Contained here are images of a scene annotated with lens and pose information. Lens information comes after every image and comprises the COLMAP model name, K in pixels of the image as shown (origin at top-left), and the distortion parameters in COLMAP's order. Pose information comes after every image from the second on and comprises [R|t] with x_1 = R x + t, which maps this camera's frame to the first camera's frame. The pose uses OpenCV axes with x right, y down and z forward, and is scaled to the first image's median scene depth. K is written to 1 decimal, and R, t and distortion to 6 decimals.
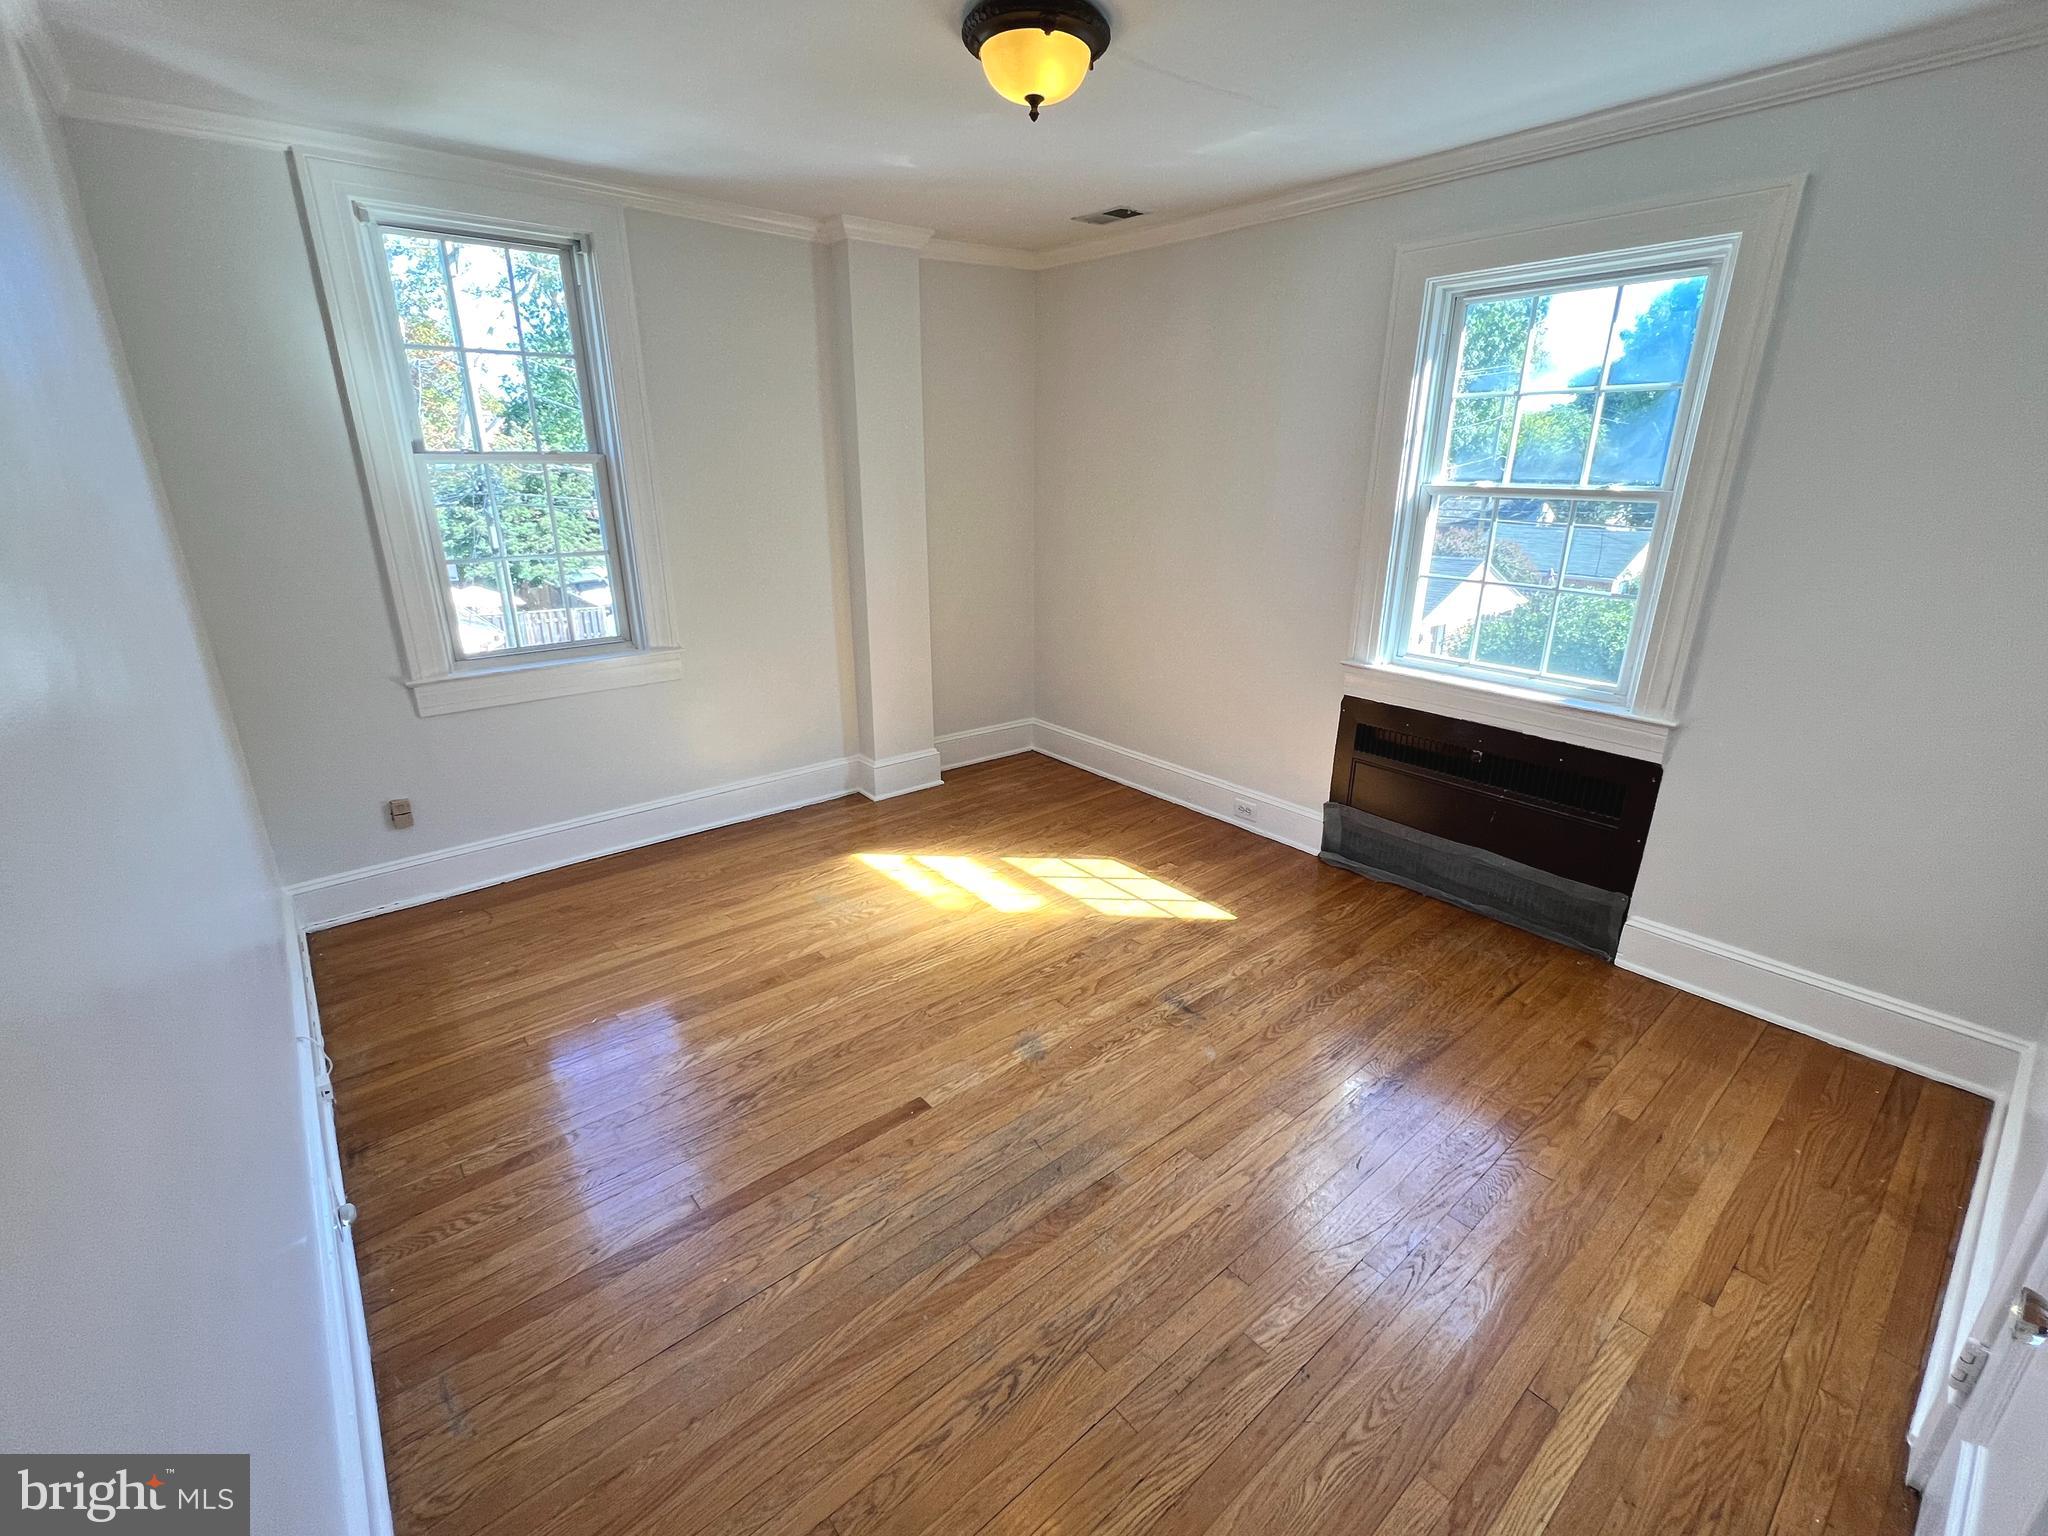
lens RADIAL K [[892.6, 0, 1018.8], [0, 892.6, 766.3], [0, 0, 1]] dist [0.000426, 0.000235]
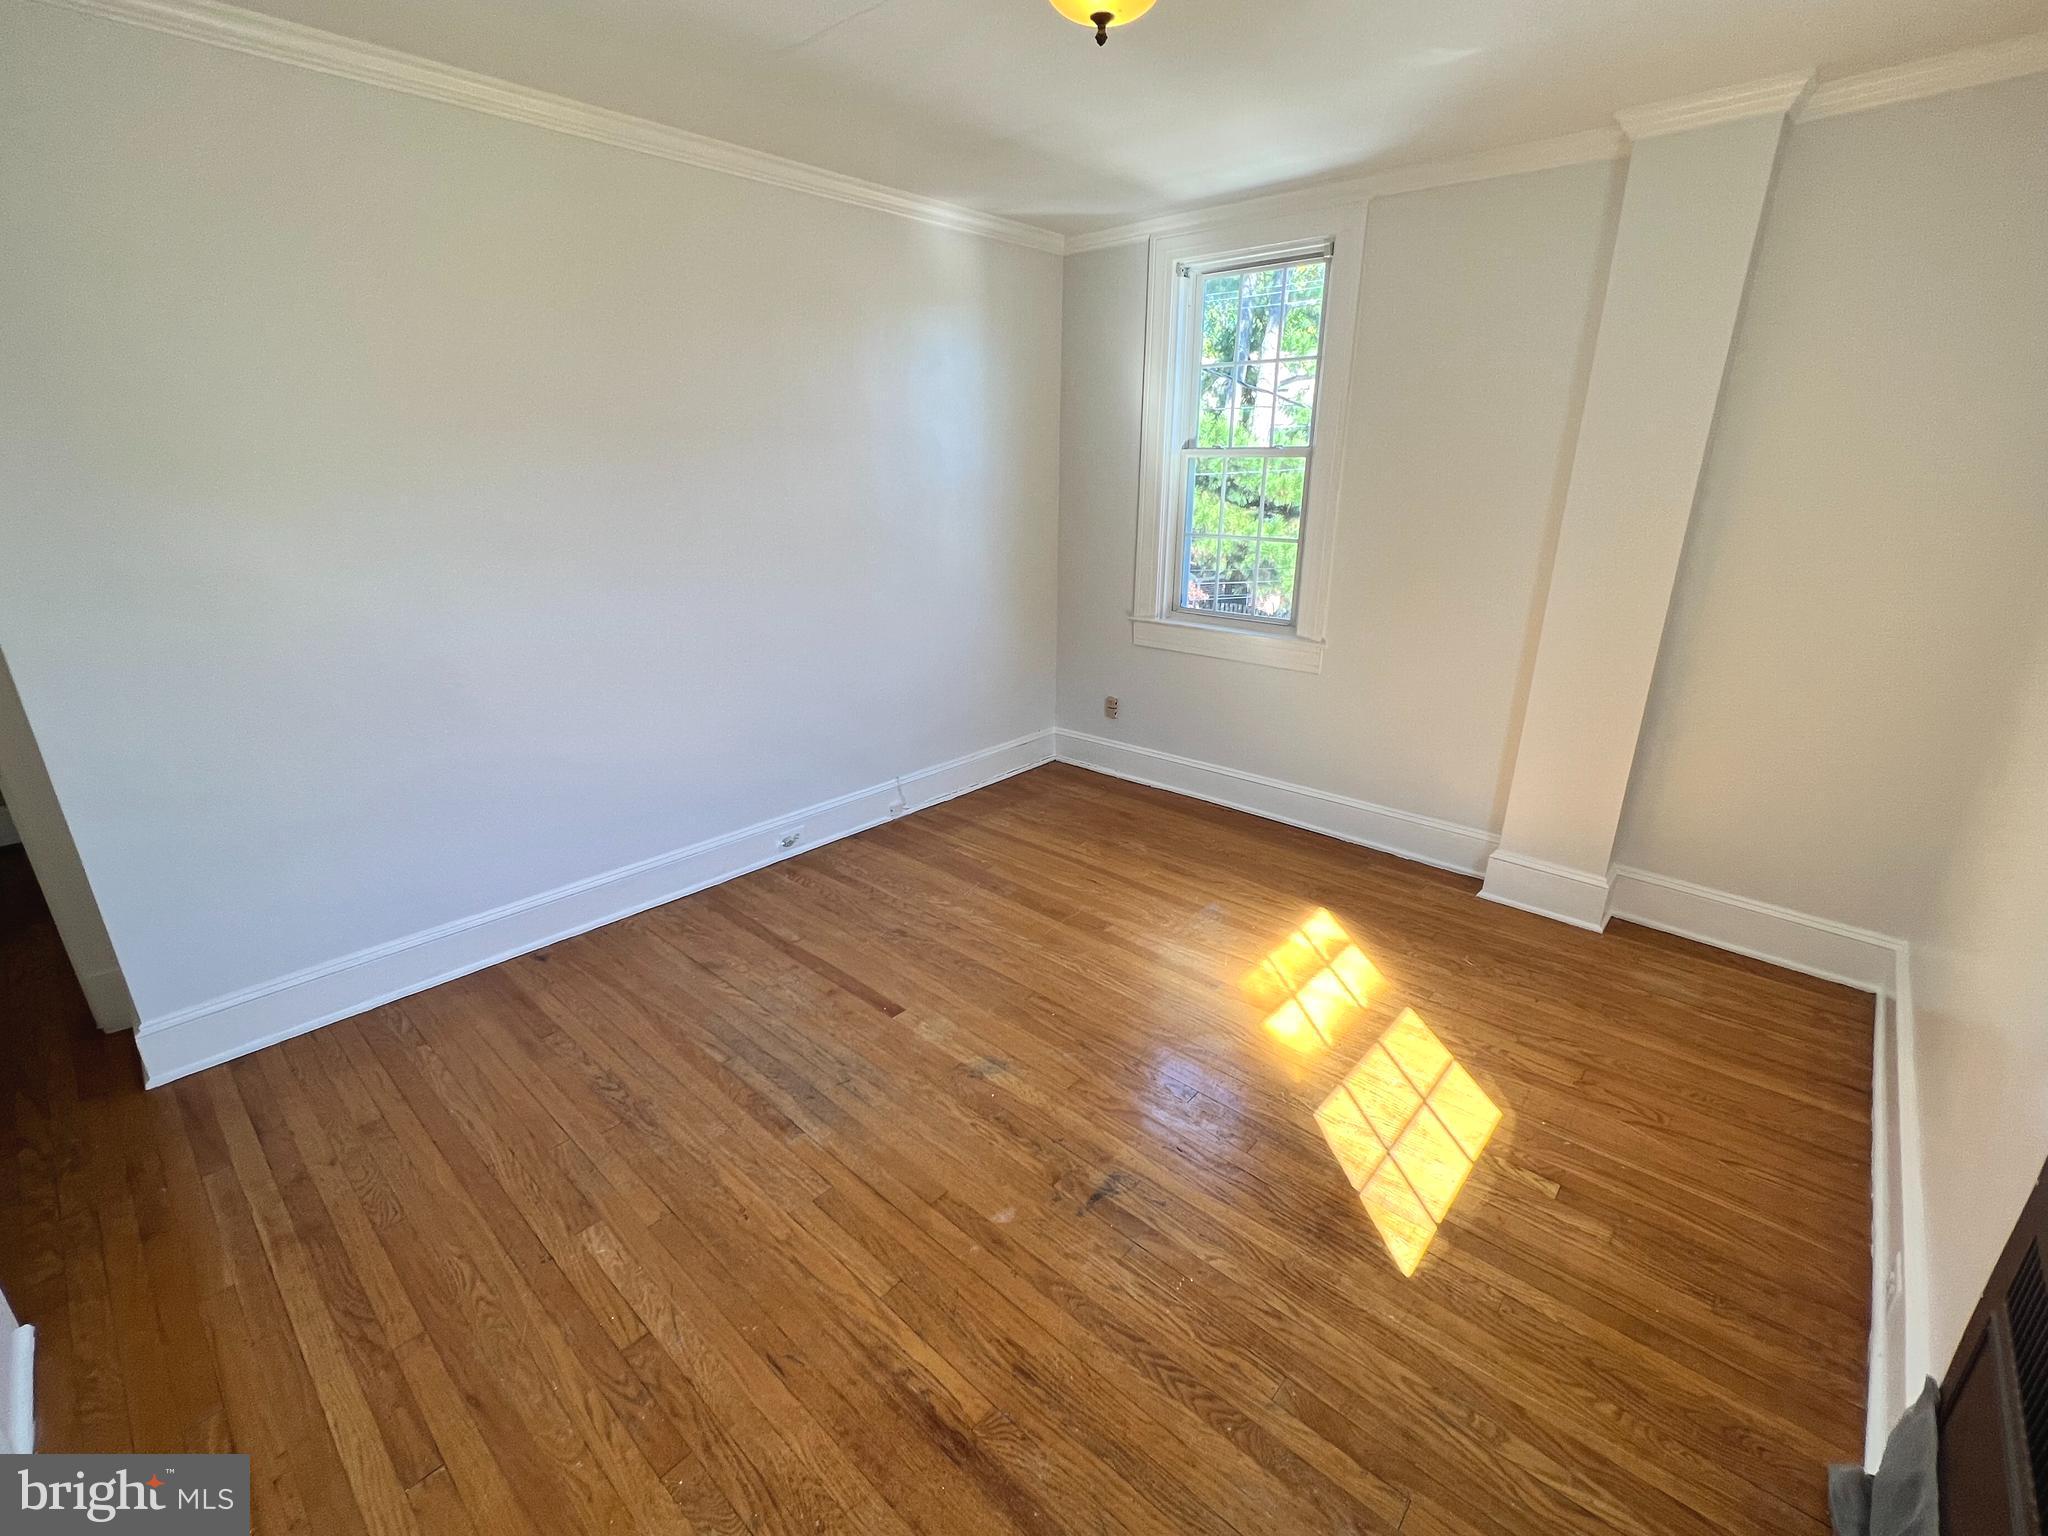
lens RADIAL K [[892.6, 0, 1018.8], [0, 892.6, 766.3], [0, 0, 1]] dist [0.000426, 0.000235]
pose [[0.141751, 0.321490, -0.936243, 0.726707], [-0.321957, 0.909345, 0.263508, -0.214602], [0.936083, 0.264077, 0.232406, 0.654377]]
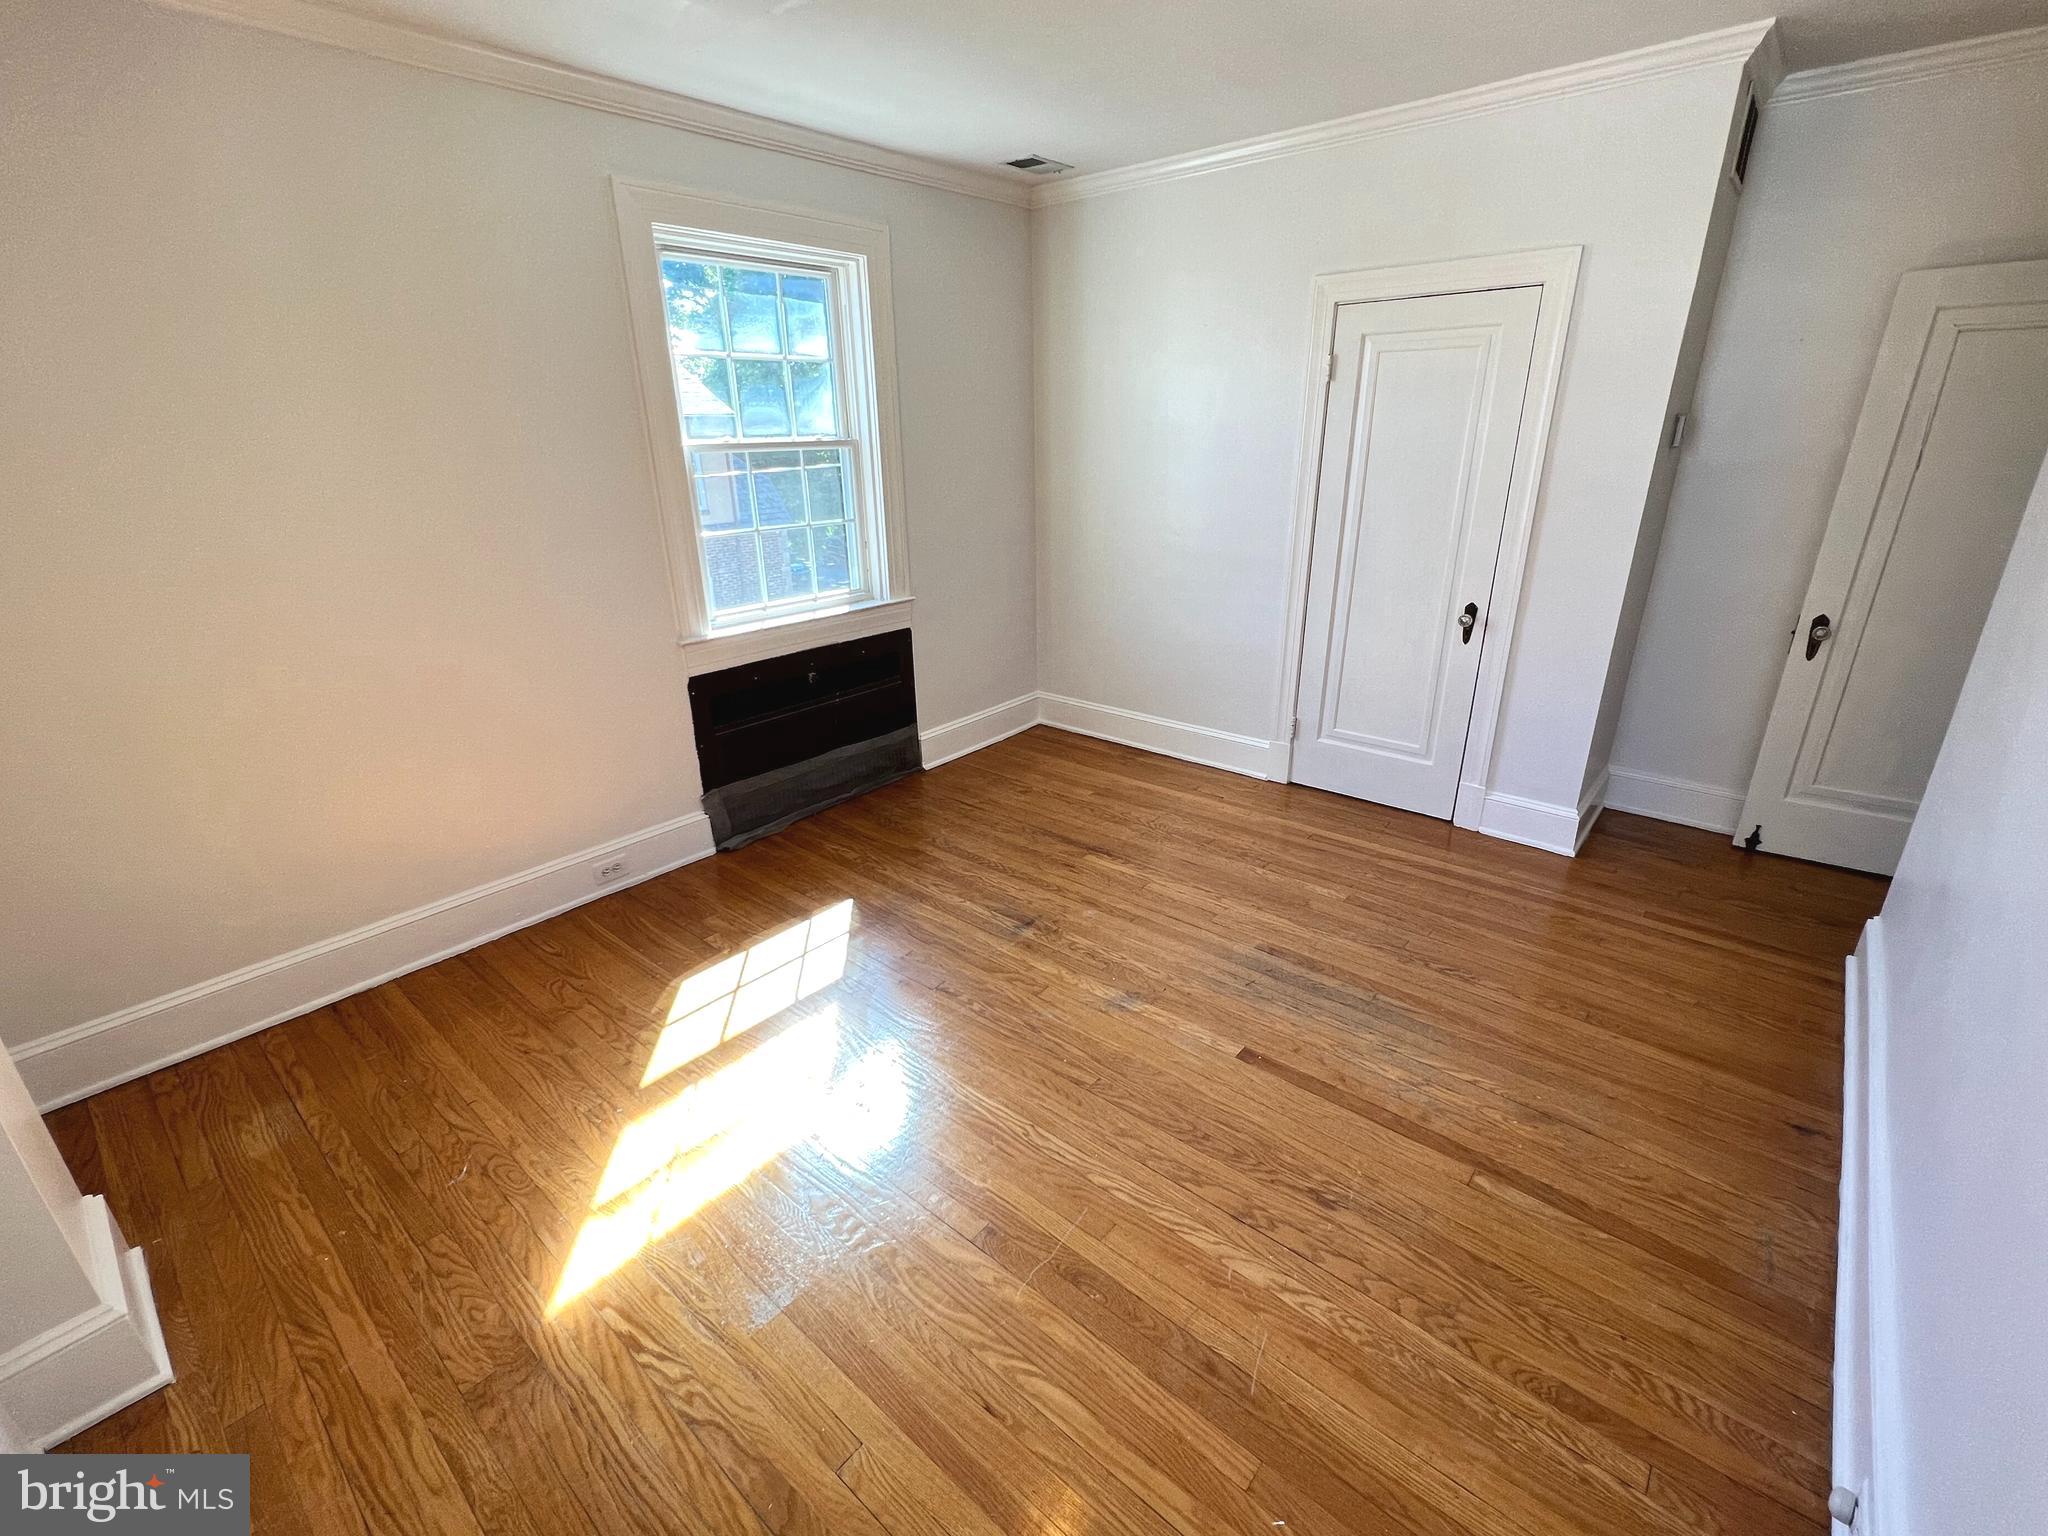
lens RADIAL K [[897.7, 0, 1024.0], [0, 897.7, 768.0], [0, 0, 1]] dist [-0.002730, -0.000286]
pose [[-0.169552, -0.352160, 0.920454, -0.723273], [0.336490, 0.857164, 0.389928, -0.306376], [-0.926297, 0.375837, -0.026836, 0.931576]]
